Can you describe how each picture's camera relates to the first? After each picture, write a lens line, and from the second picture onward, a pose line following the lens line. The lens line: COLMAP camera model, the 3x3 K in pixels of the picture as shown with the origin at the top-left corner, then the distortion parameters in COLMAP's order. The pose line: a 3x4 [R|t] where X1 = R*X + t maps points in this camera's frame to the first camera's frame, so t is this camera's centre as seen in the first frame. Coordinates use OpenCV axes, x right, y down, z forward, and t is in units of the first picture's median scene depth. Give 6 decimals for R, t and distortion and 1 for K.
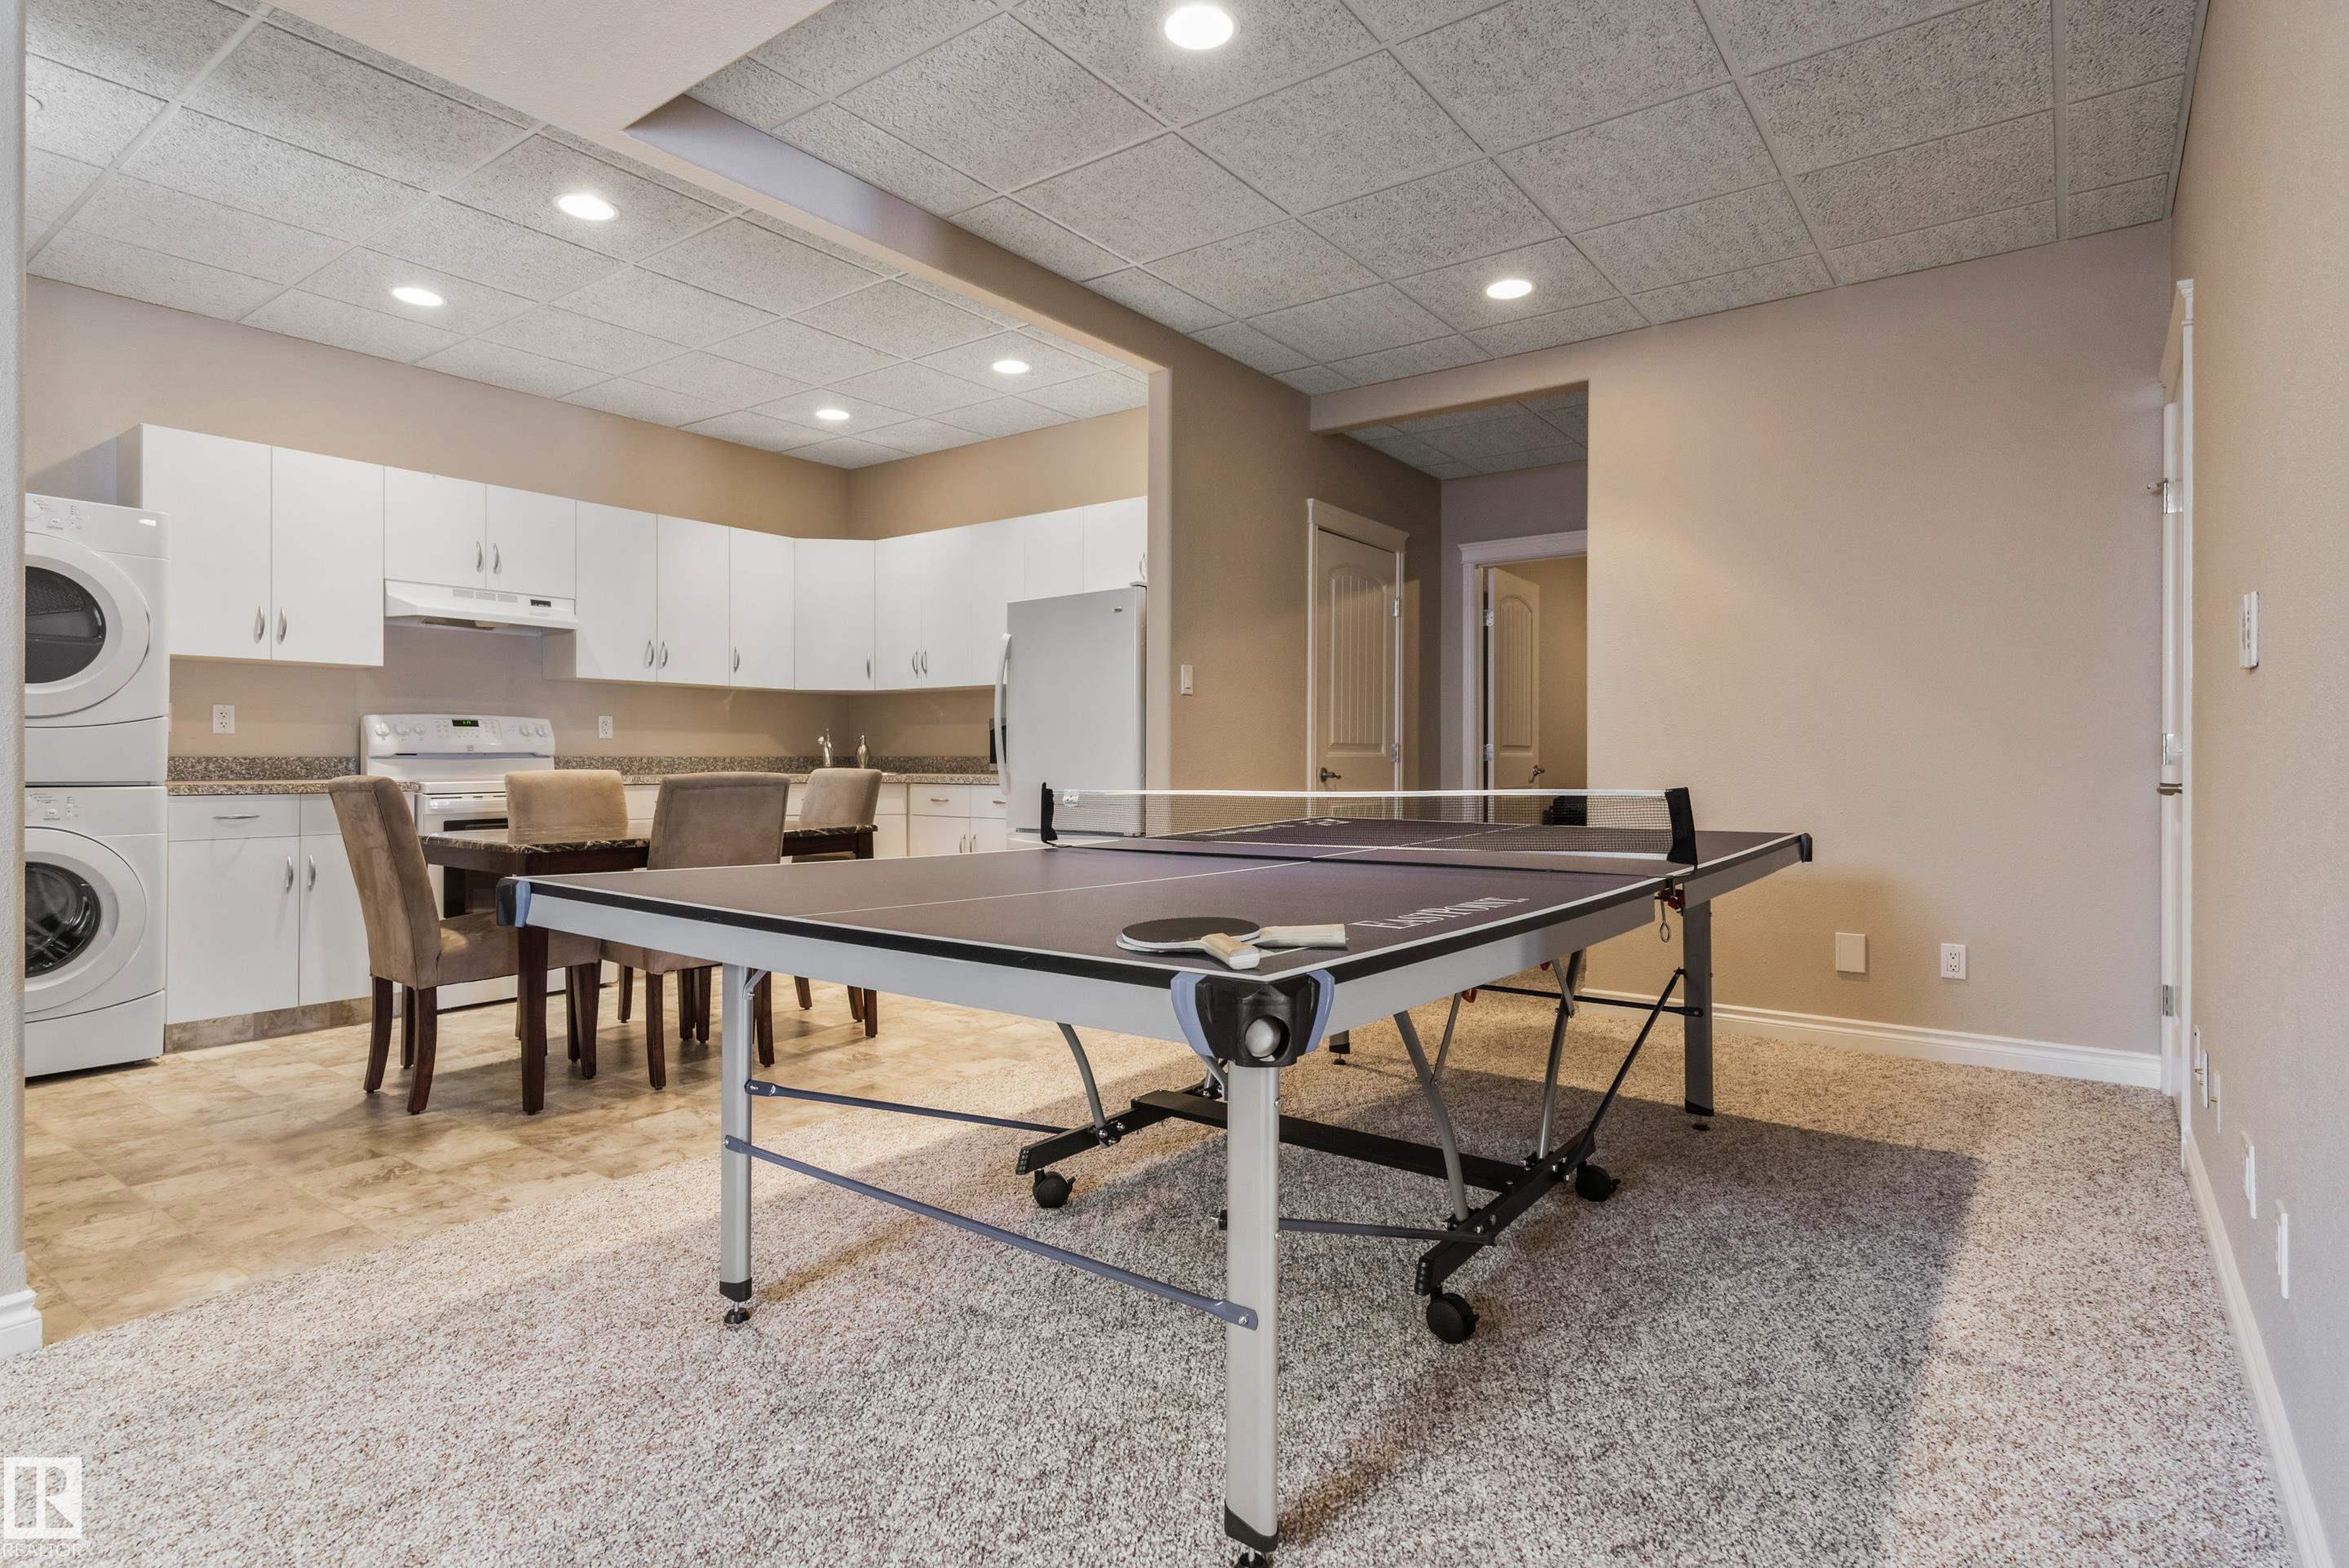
lens RADIAL K [[1190.3, 0, 1186.4], [0, 1190.3, 768.6], [0, 0, 1]] dist [0.002798, 0.000747]
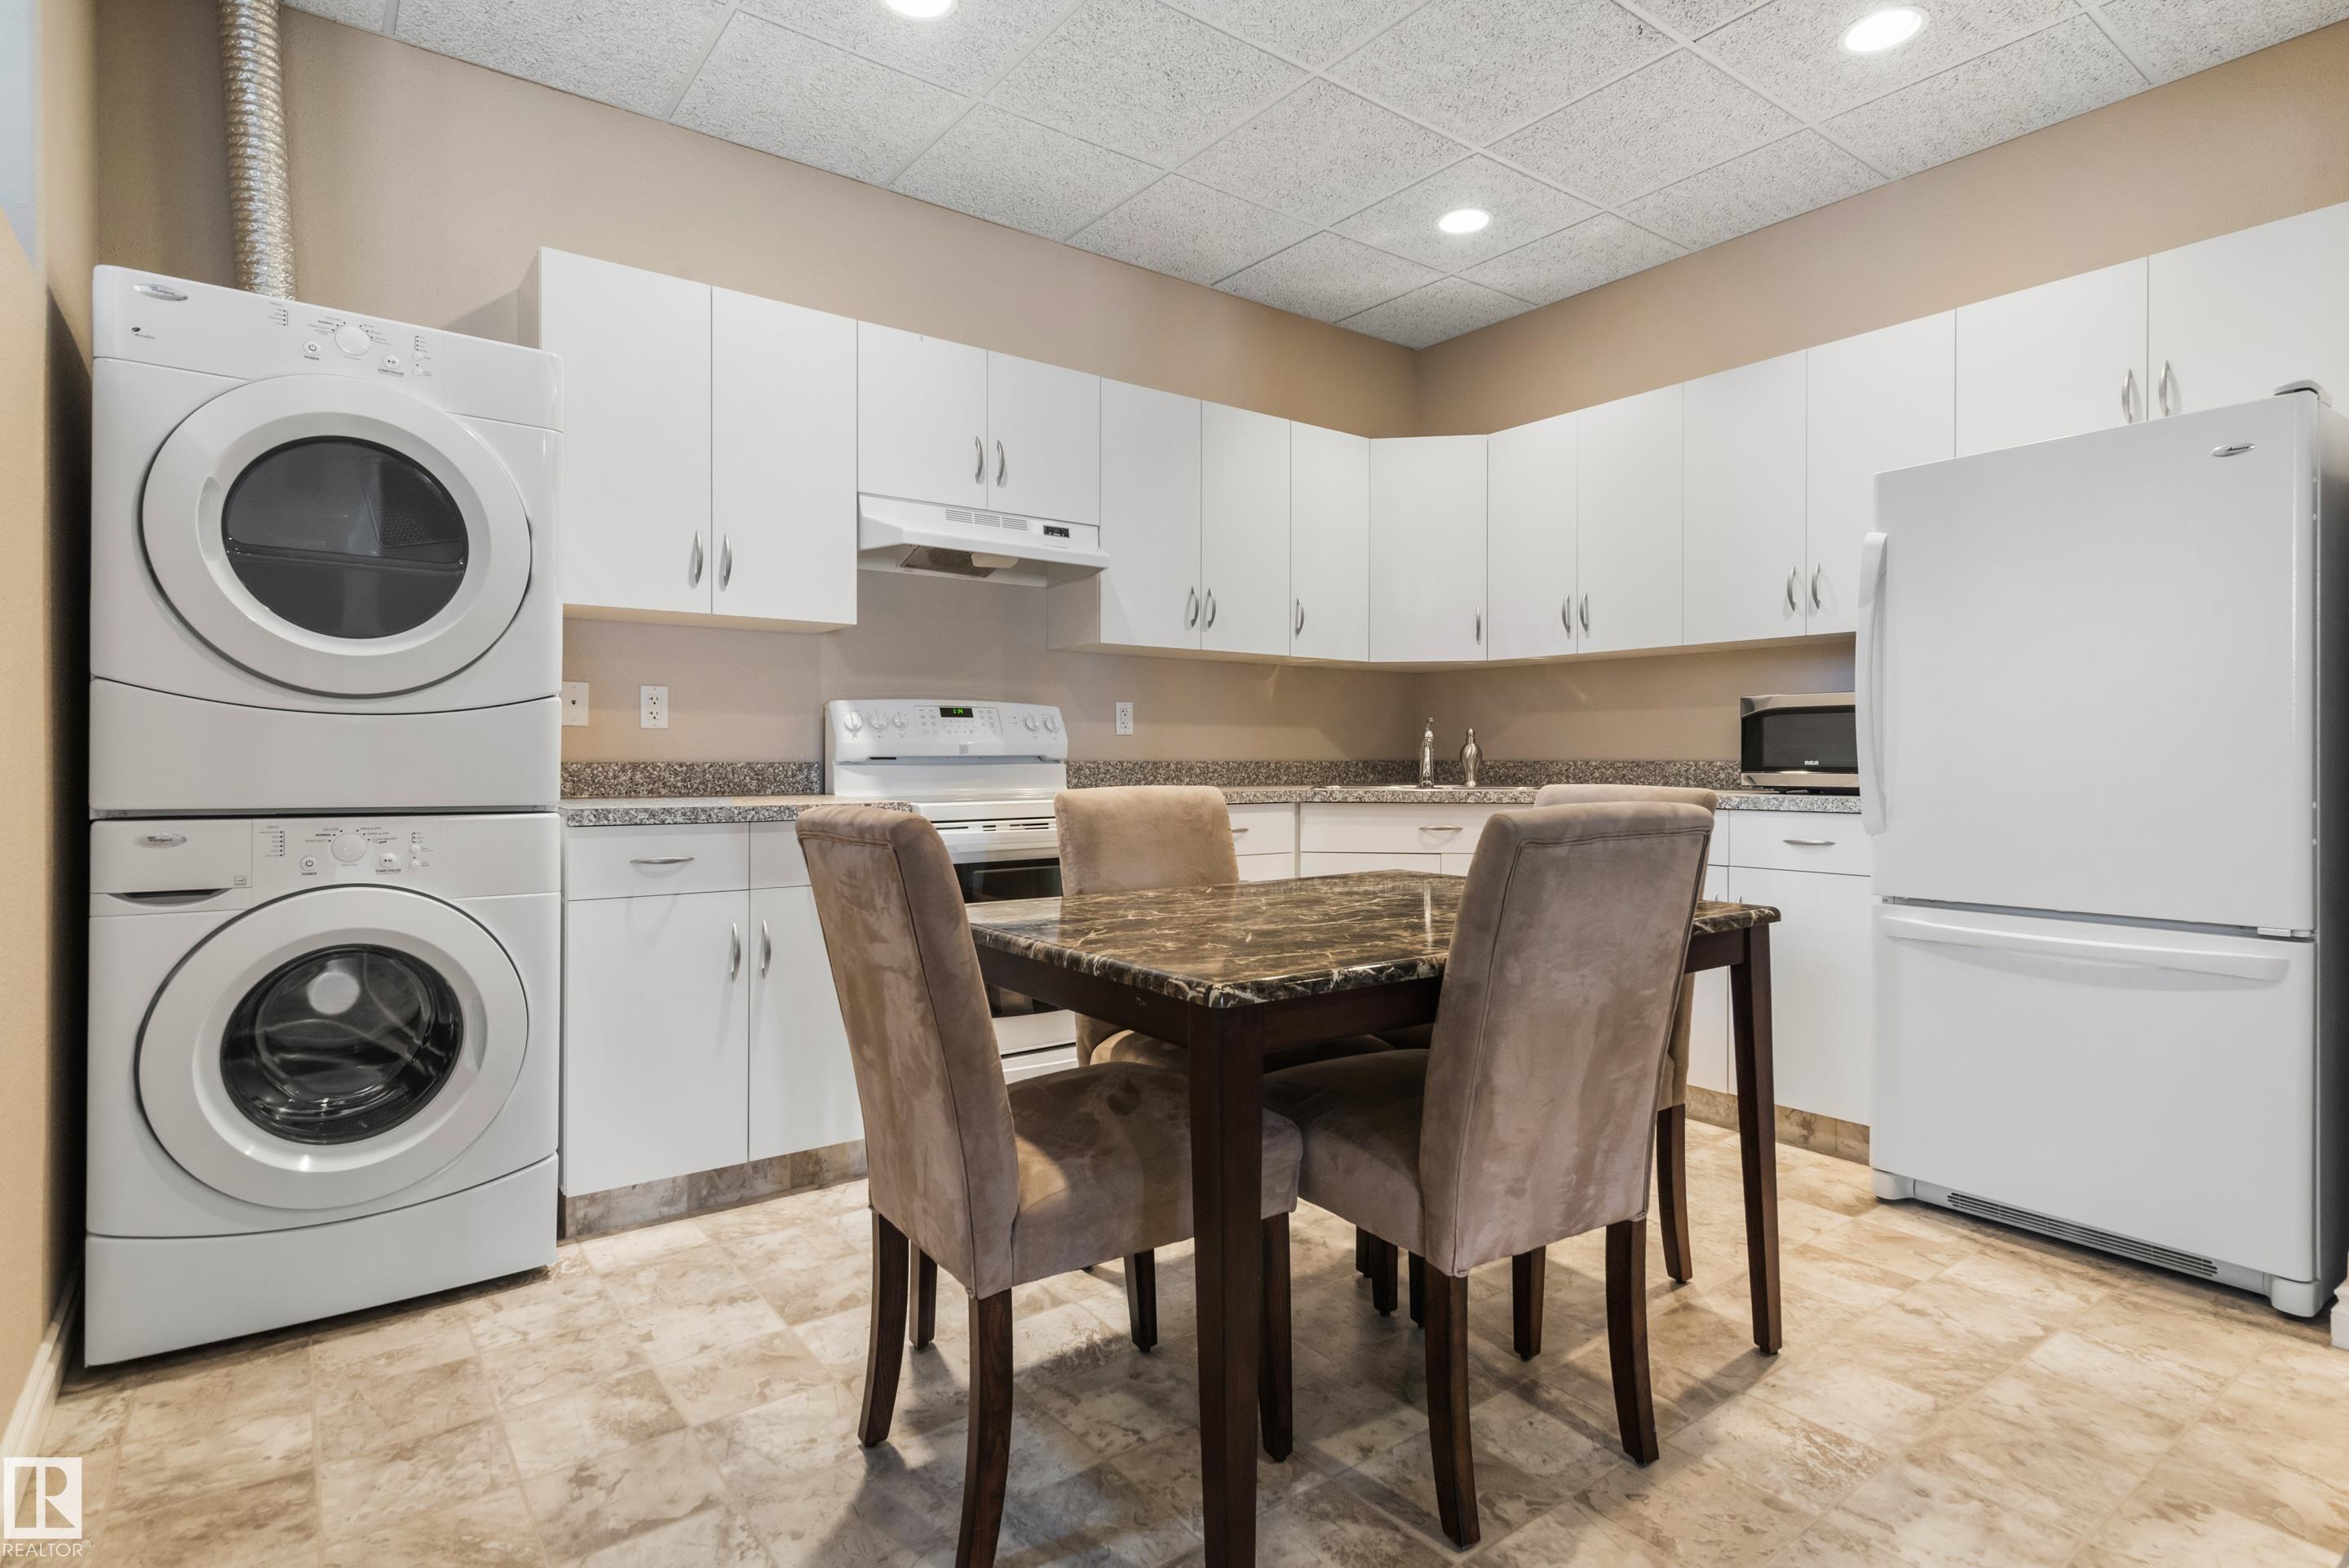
lens RADIAL K [[1189.8, 0, 1174.5], [0, 1189.8, 784.0], [0, 0, 1]] dist [0.002870, 0.000839]
pose [[0.955883, 0.006097, -0.293685, -0.313639], [-0.002657, 0.999923, 0.012111, -0.006431], [0.293737, -0.010797, 0.955825, 0.423904]]
